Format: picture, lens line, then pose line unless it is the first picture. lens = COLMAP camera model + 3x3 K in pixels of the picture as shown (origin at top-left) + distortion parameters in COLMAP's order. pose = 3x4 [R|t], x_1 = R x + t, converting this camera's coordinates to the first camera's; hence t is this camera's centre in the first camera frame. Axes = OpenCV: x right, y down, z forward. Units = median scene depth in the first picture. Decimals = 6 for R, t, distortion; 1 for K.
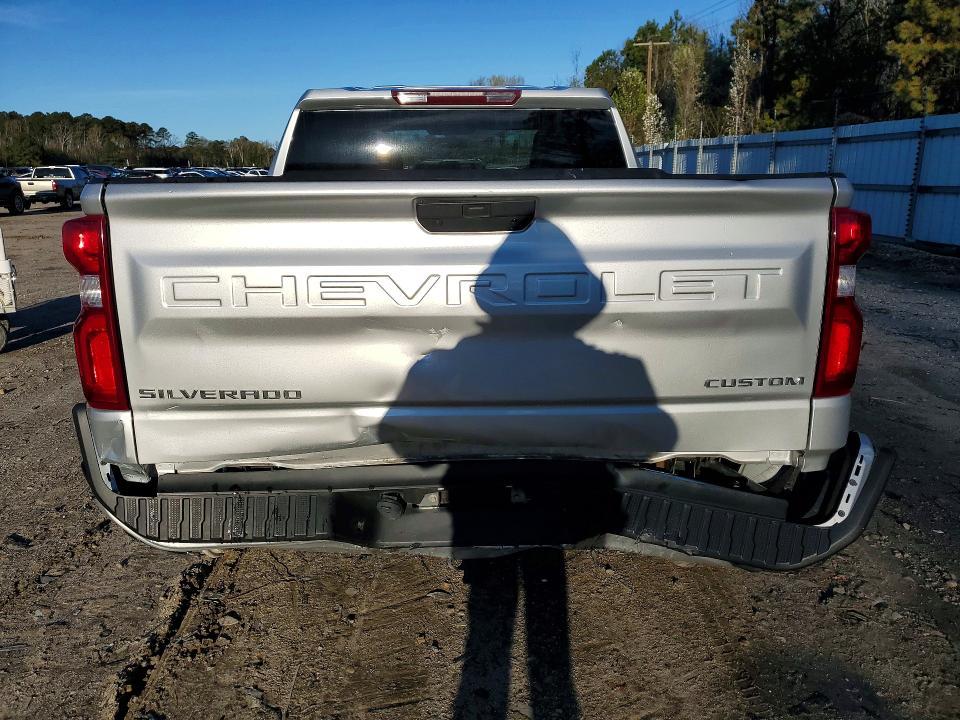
lens RADIAL K [[760.5, 0, 478.6], [0, 760.5, 362.8], [0, 0, 1]] dist [0.011064, 0.012923]
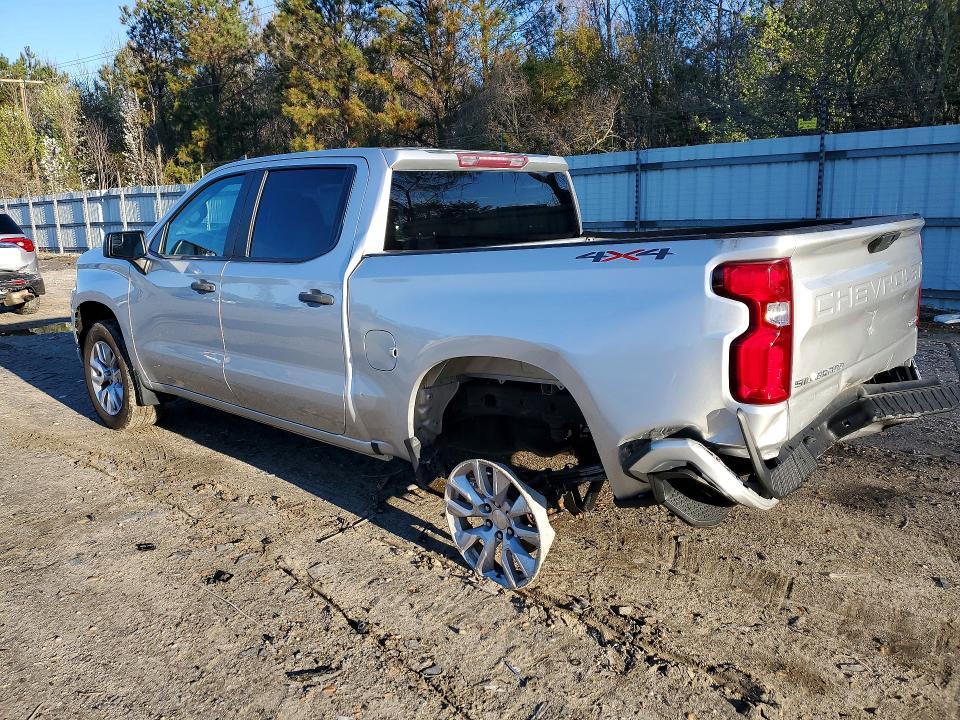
lens RADIAL K [[760.5, 0, 477.0], [0, 760.5, 356.9], [0, 0, 1]] dist [0.011064, 0.012923]
pose [[0.690709, -0.159167, 0.705398, -0.107004], [0.203034, 0.978923, 0.022078, -0.009348], [-0.694045, 0.127971, 0.708467, 0.025099]]
